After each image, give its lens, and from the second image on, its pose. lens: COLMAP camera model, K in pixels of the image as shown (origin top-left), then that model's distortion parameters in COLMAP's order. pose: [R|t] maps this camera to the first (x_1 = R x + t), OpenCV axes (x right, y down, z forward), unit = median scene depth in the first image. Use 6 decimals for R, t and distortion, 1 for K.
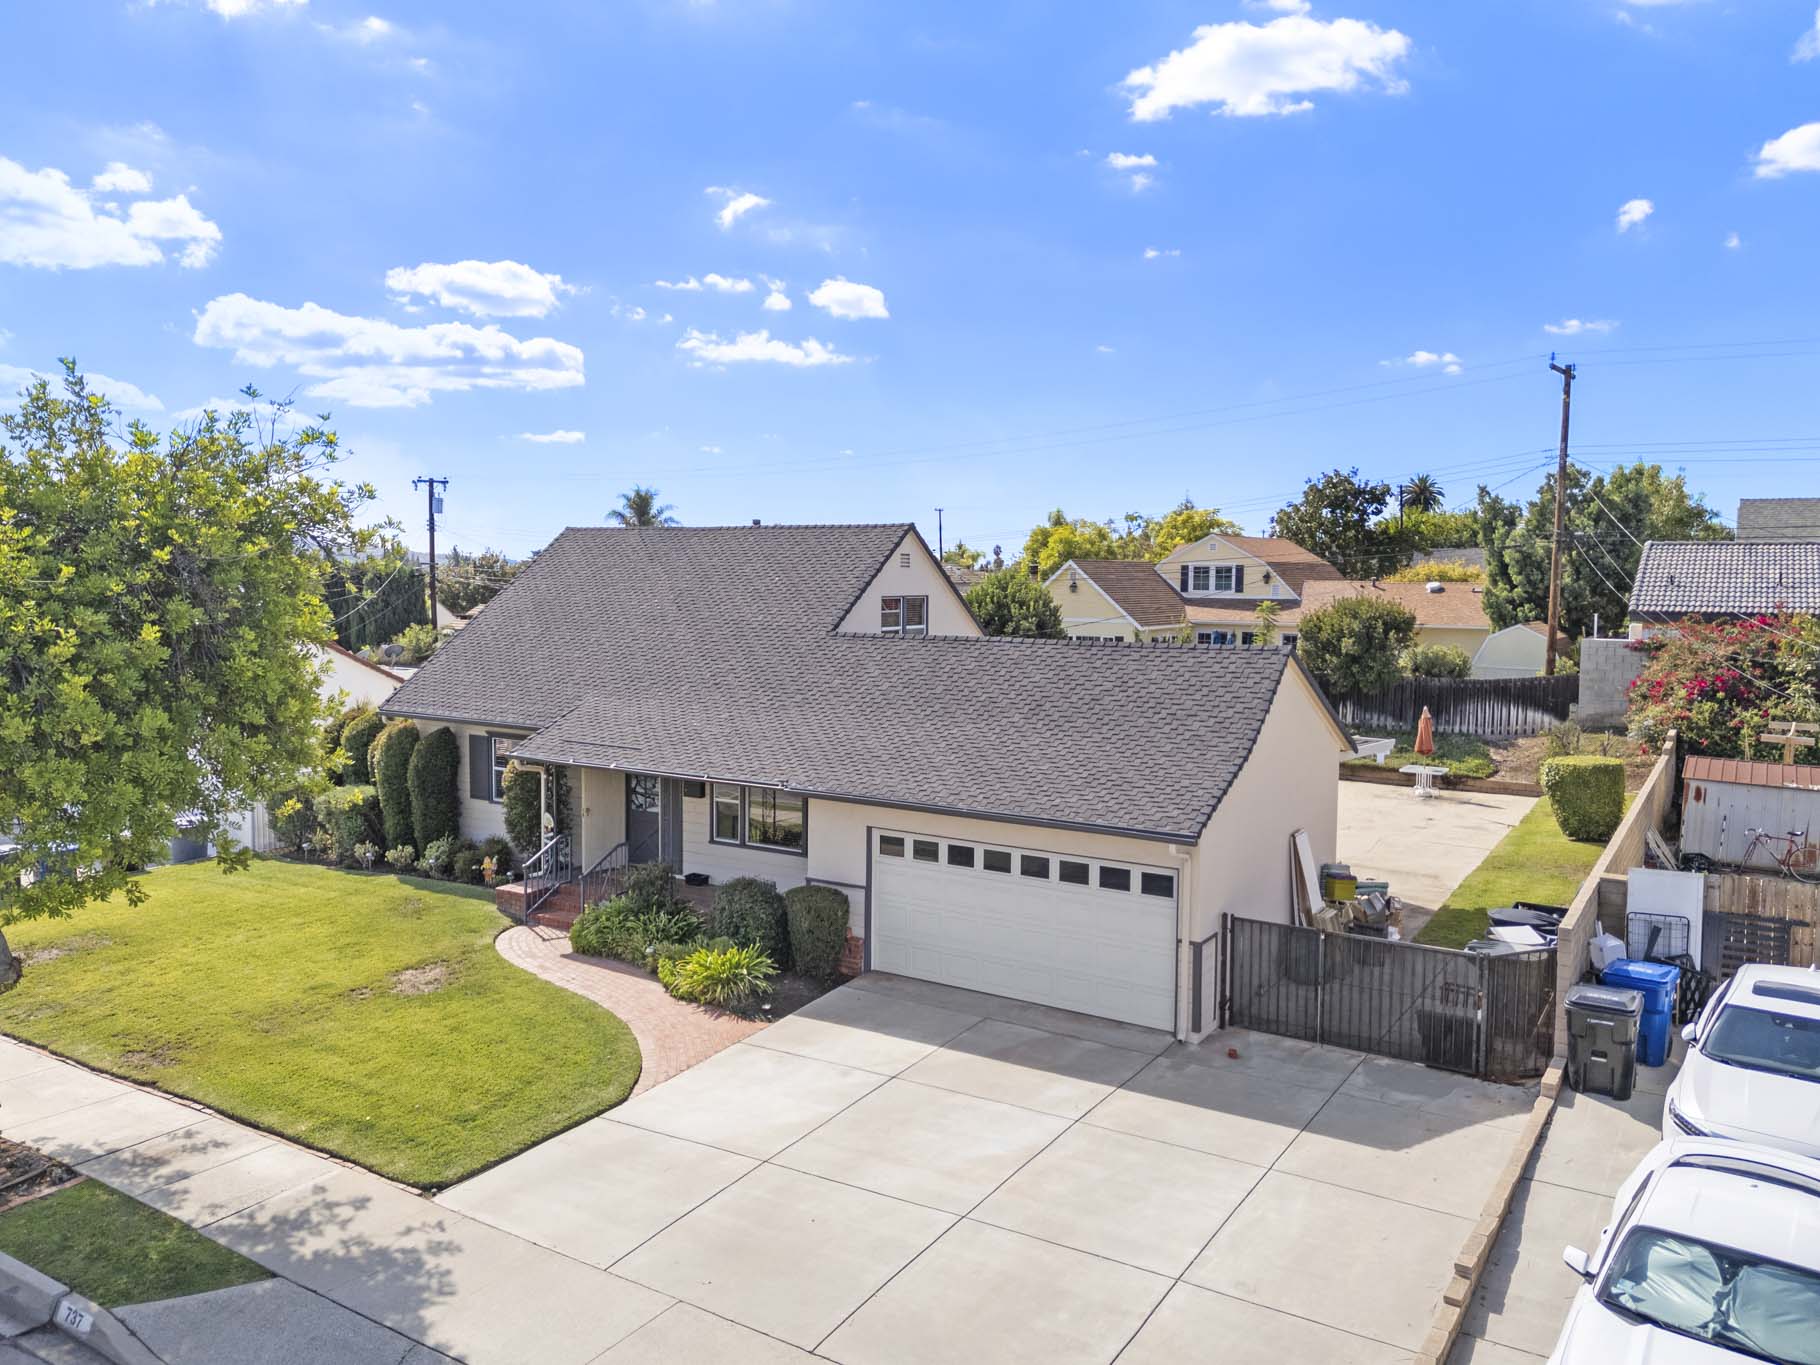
lens RADIAL K [[1315.1, 0, 910.0], [0, 1315.1, 682.5], [0, 0, 1]] dist [0.081726, -0.097645]
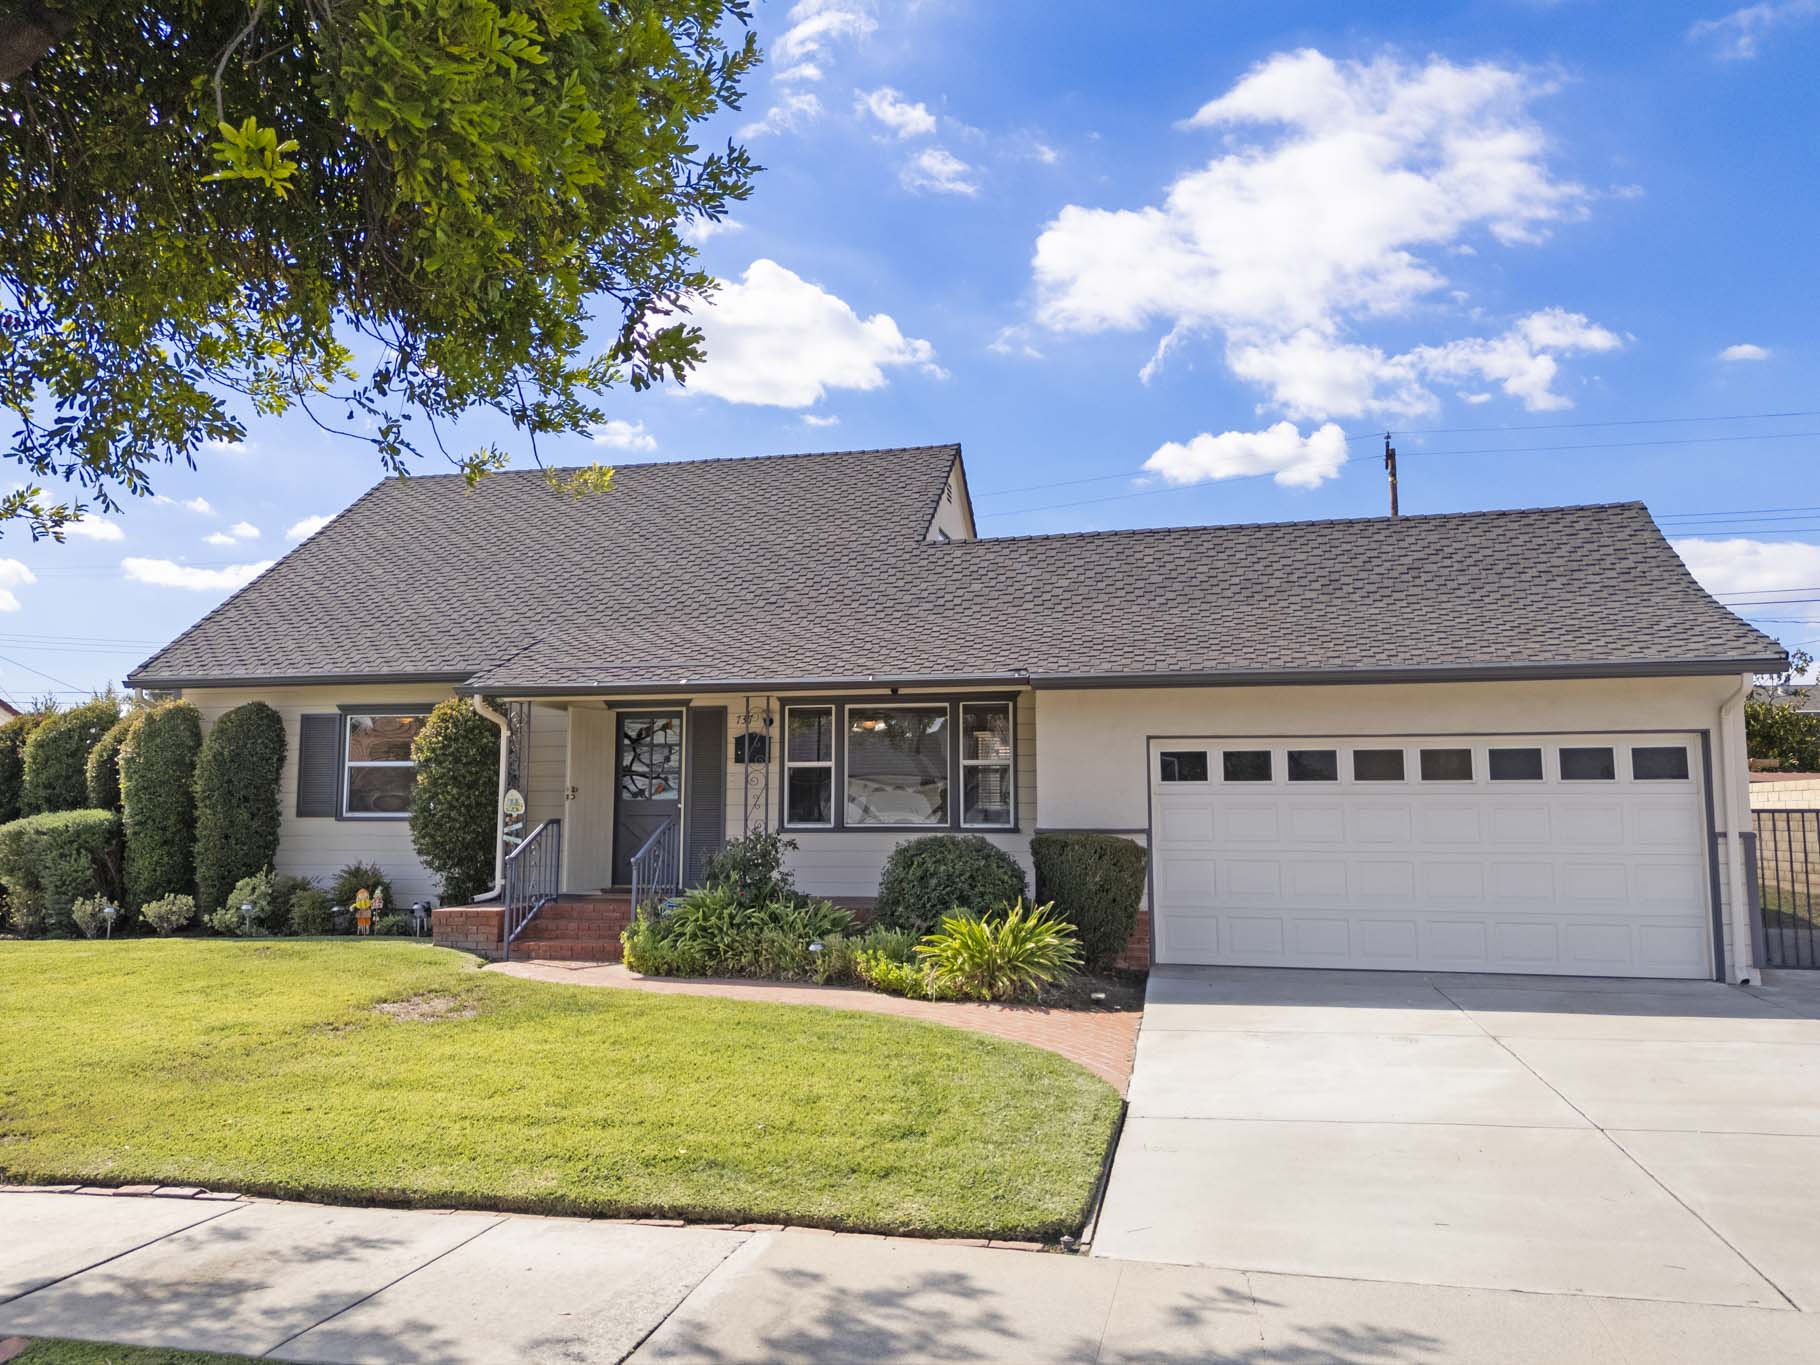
lens RADIAL K [[1315.1, 0, 910.0], [0, 1315.1, 682.5], [0, 0, 1]] dist [0.081726, -0.097645]
pose [[0.940788, 0.026381, 0.337968, -0.312978], [0.035020, 0.984070, -0.174298, 0.164639], [-0.337182, 0.175813, 0.924877, 0.360388]]
